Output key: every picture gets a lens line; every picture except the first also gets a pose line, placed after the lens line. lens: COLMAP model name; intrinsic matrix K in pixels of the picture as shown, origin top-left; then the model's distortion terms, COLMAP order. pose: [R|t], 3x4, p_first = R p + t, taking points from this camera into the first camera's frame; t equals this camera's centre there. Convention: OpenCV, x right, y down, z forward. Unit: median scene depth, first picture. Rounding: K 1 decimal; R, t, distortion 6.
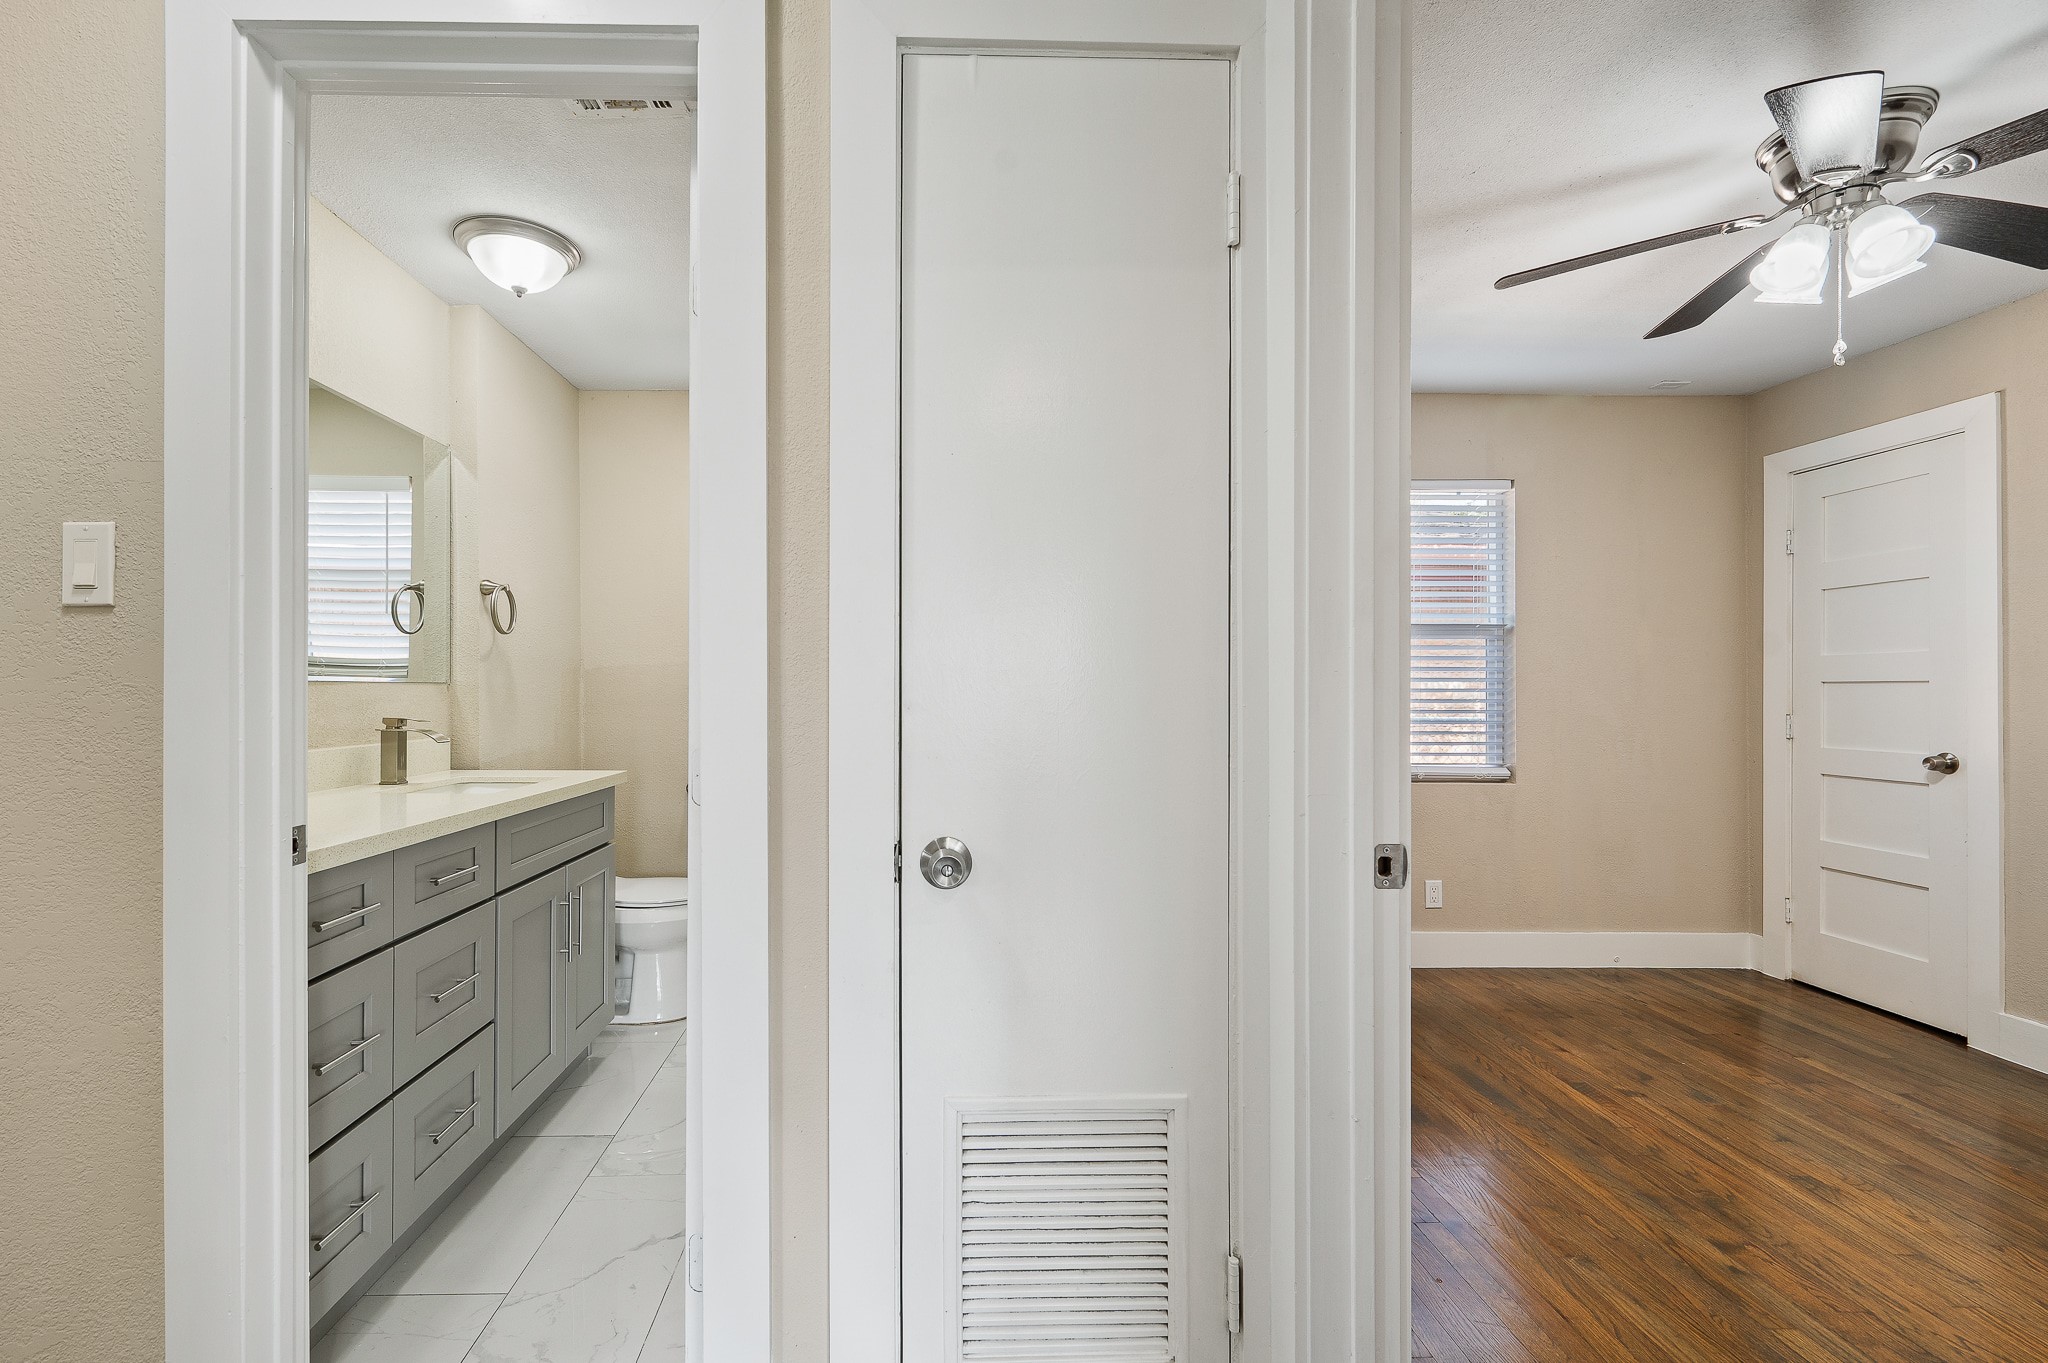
lens RADIAL K [[886.0, 0, 944.8], [0, 886.0, 690.7], [0, 0, 1]] dist [-0.000152, 0.001828]
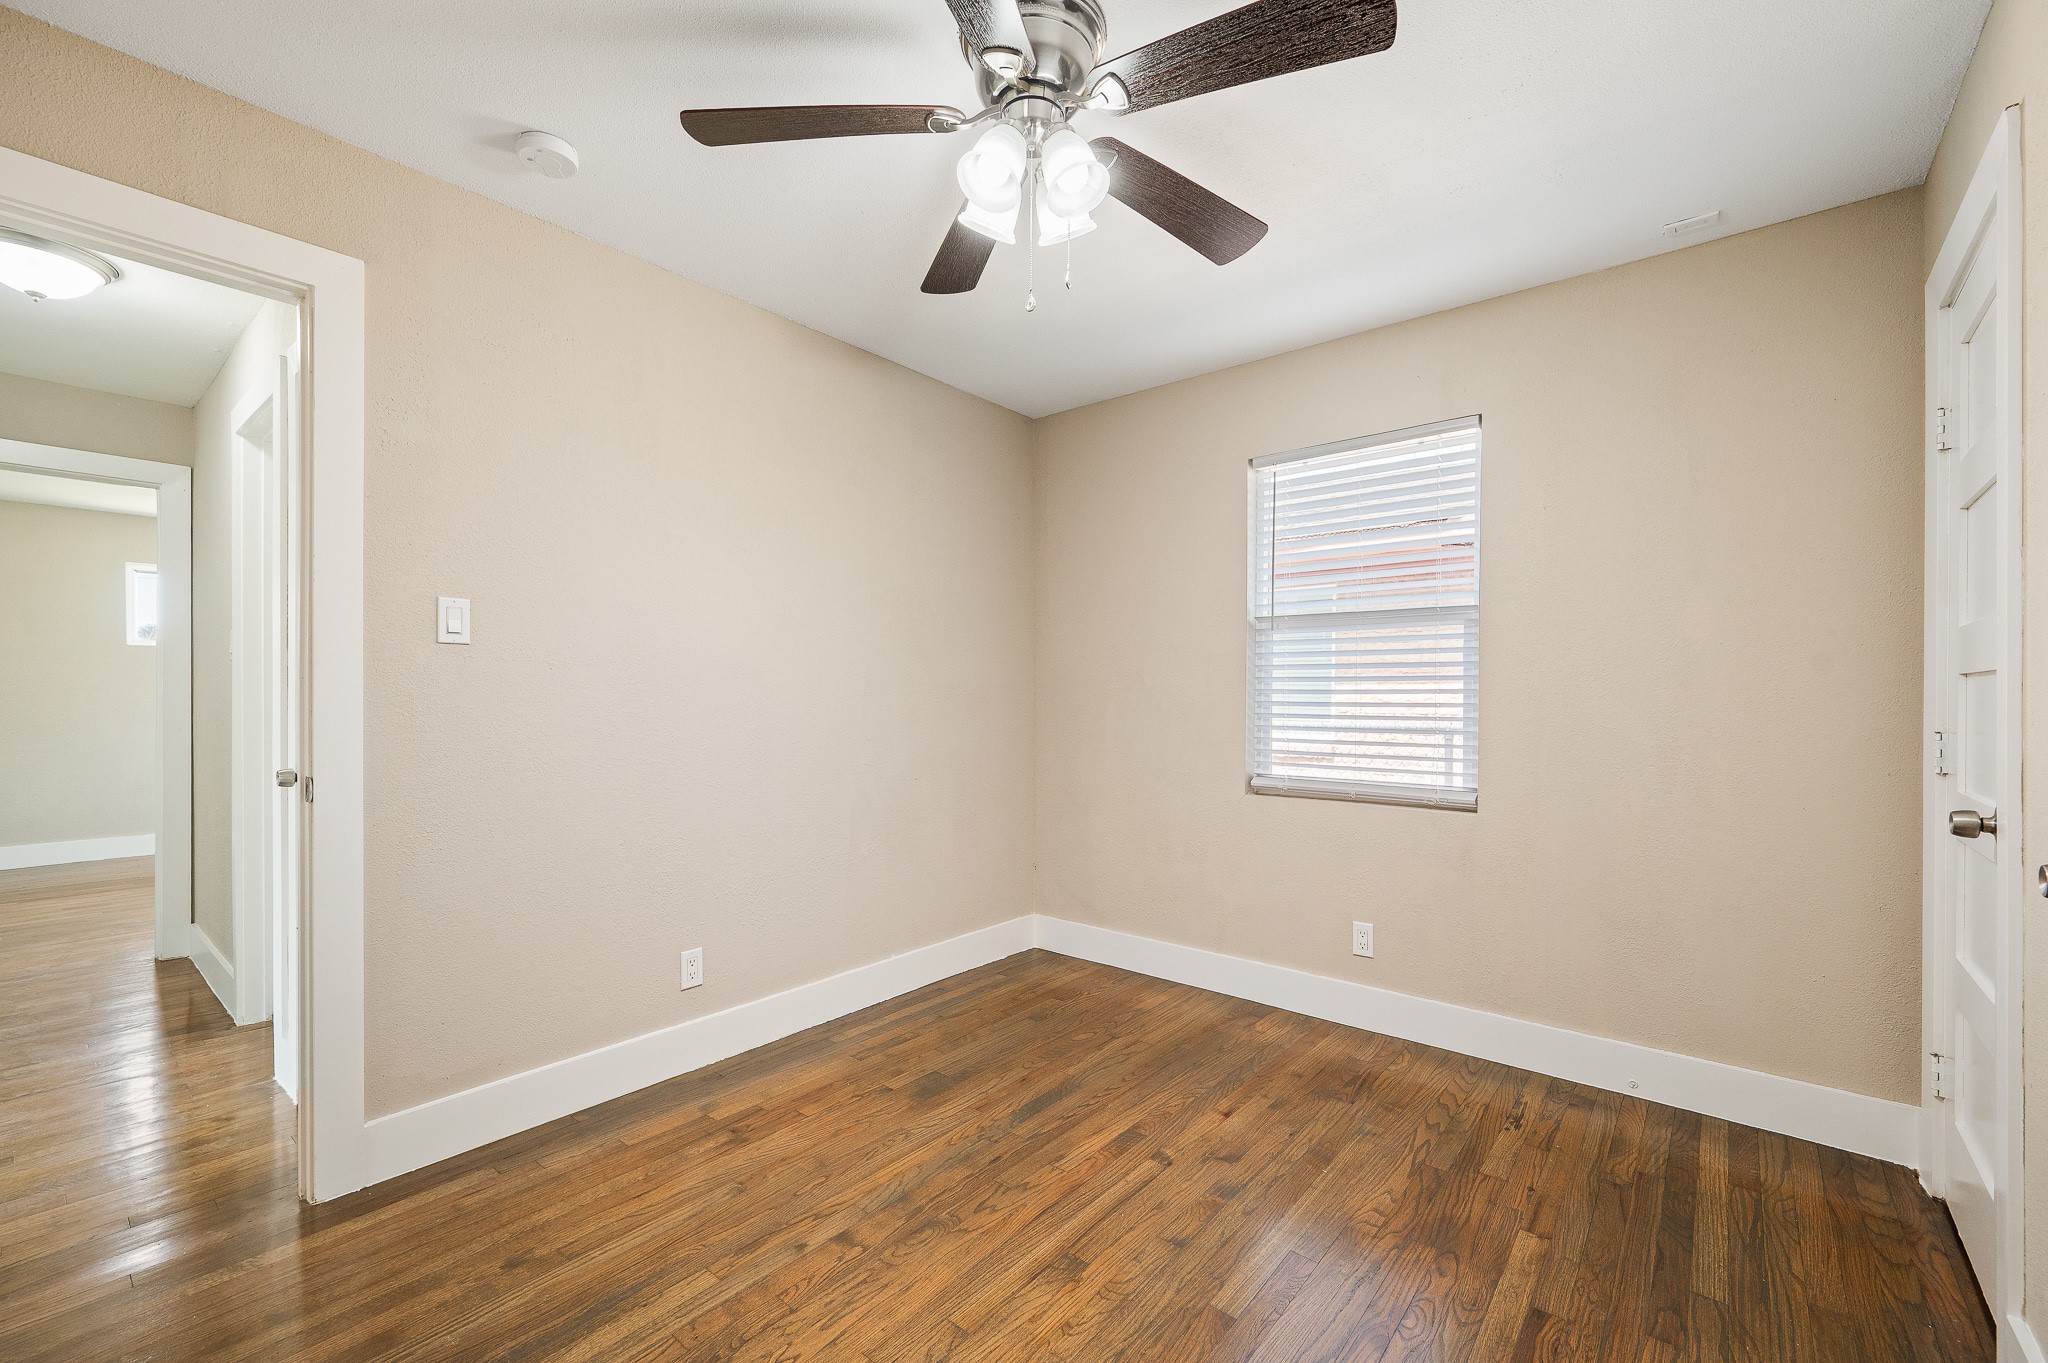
lens RADIAL K [[848.1, 0, 1027.3], [0, 848.1, 694.0], [0, 0, 1]] dist [0.002935, 0.000156]
pose [[0.760317, -0.002384, -0.649548, 1.156734], [0.000169, 0.999994, -0.003473, 0.006373], [0.649552, 0.002531, 0.760313, 0.276023]]
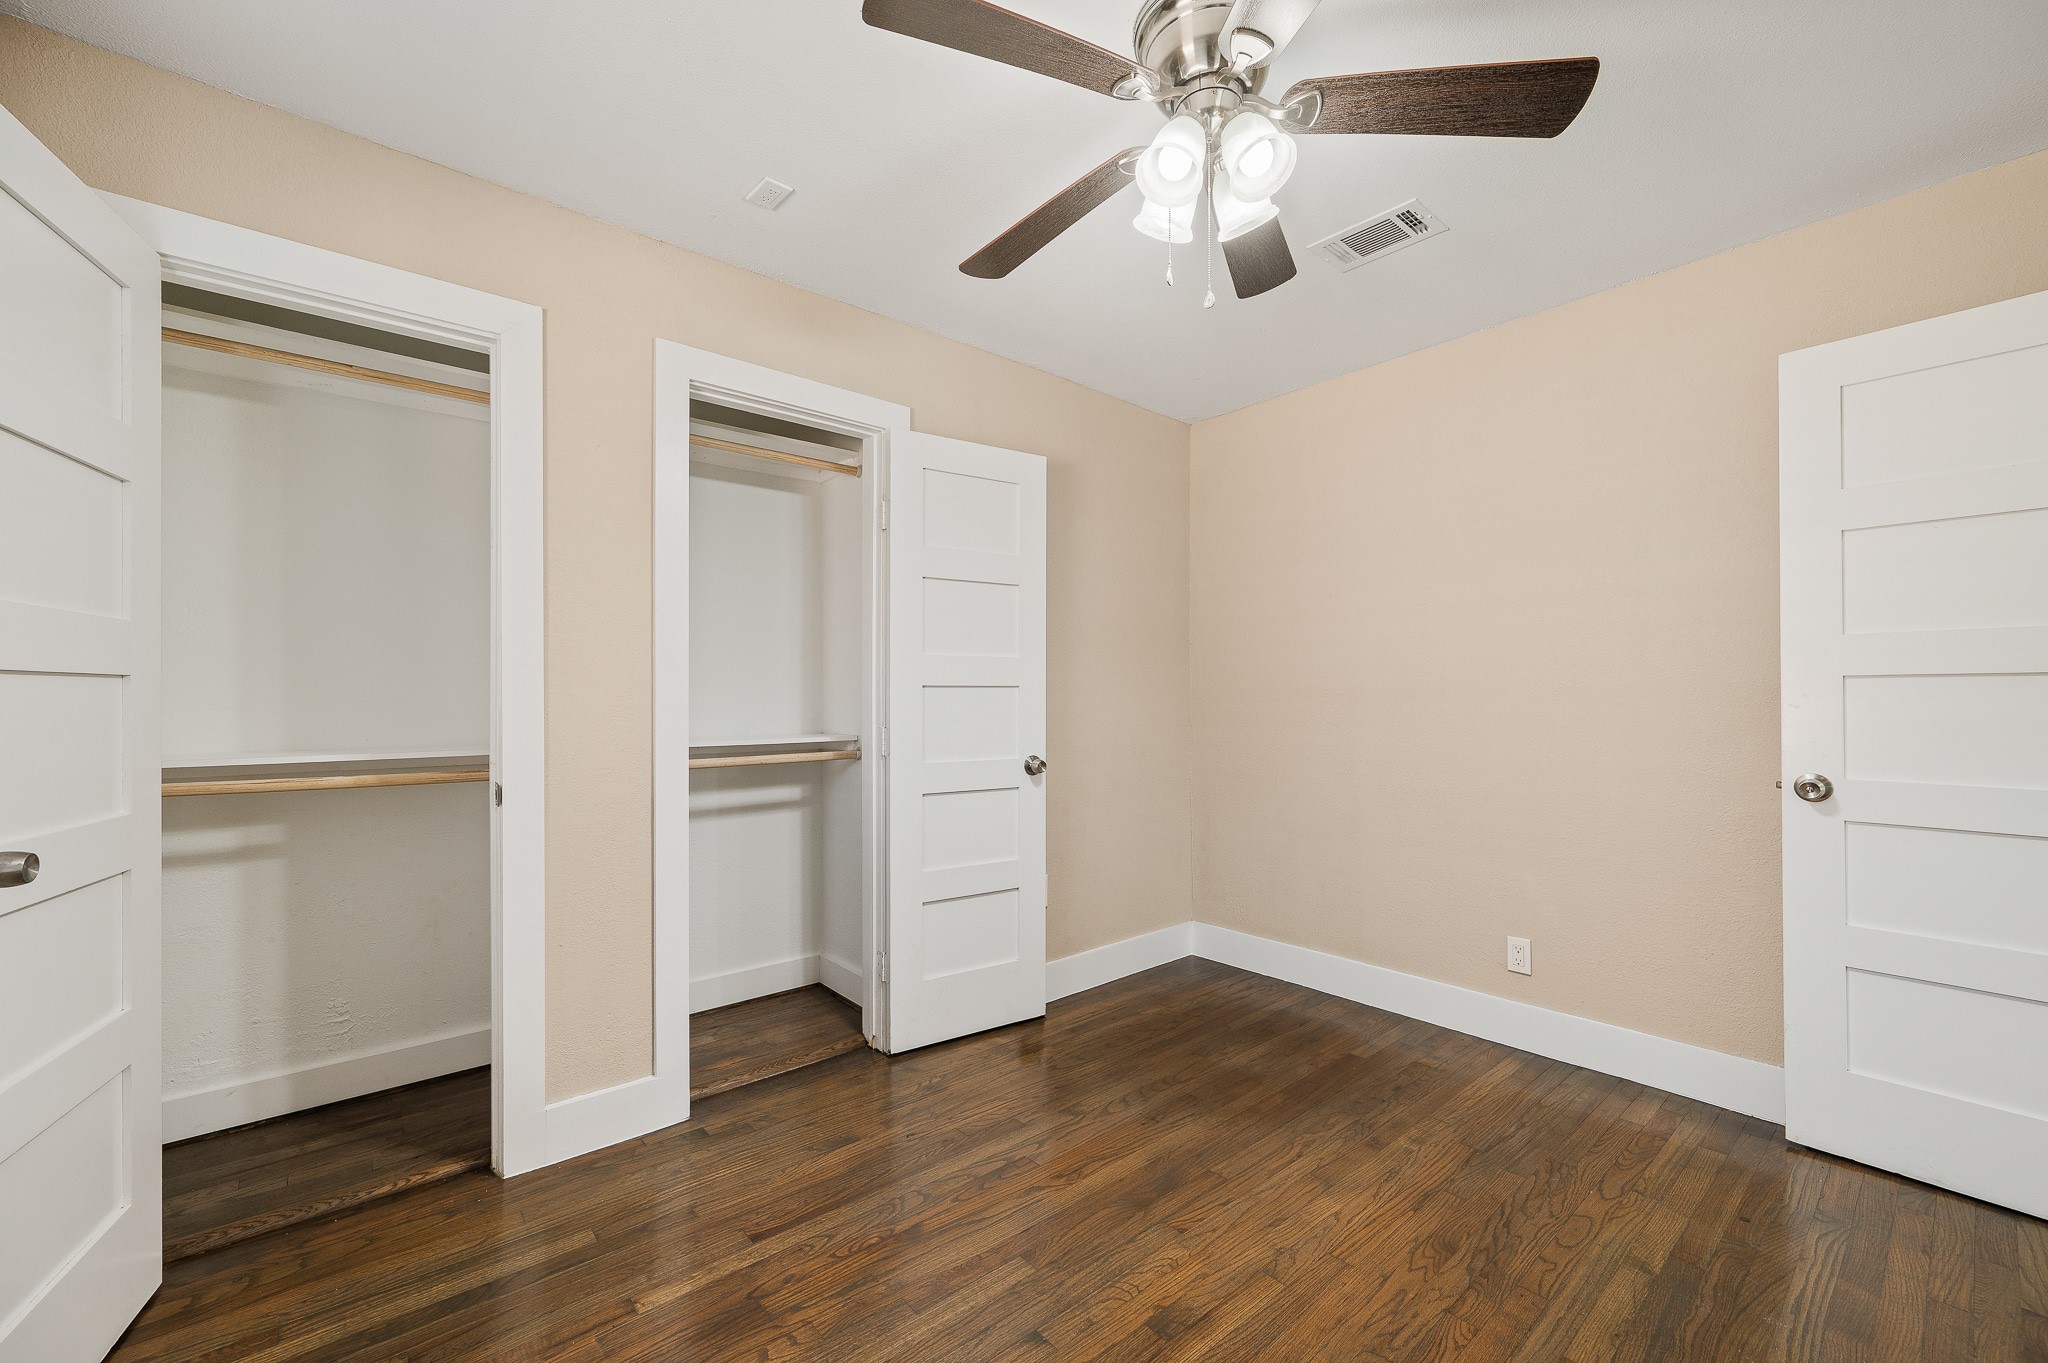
lens RADIAL K [[825.4, 0, 1025.5], [0, 825.4, 684.5], [0, 0, 1]] dist [0.002404, 0.000236]
pose [[-0.634650, 0.012651, 0.772696, 0.382443], [0.006732, 0.999919, -0.010843, 0.001255], [-0.772771, -0.001680, -0.634683, 1.219075]]
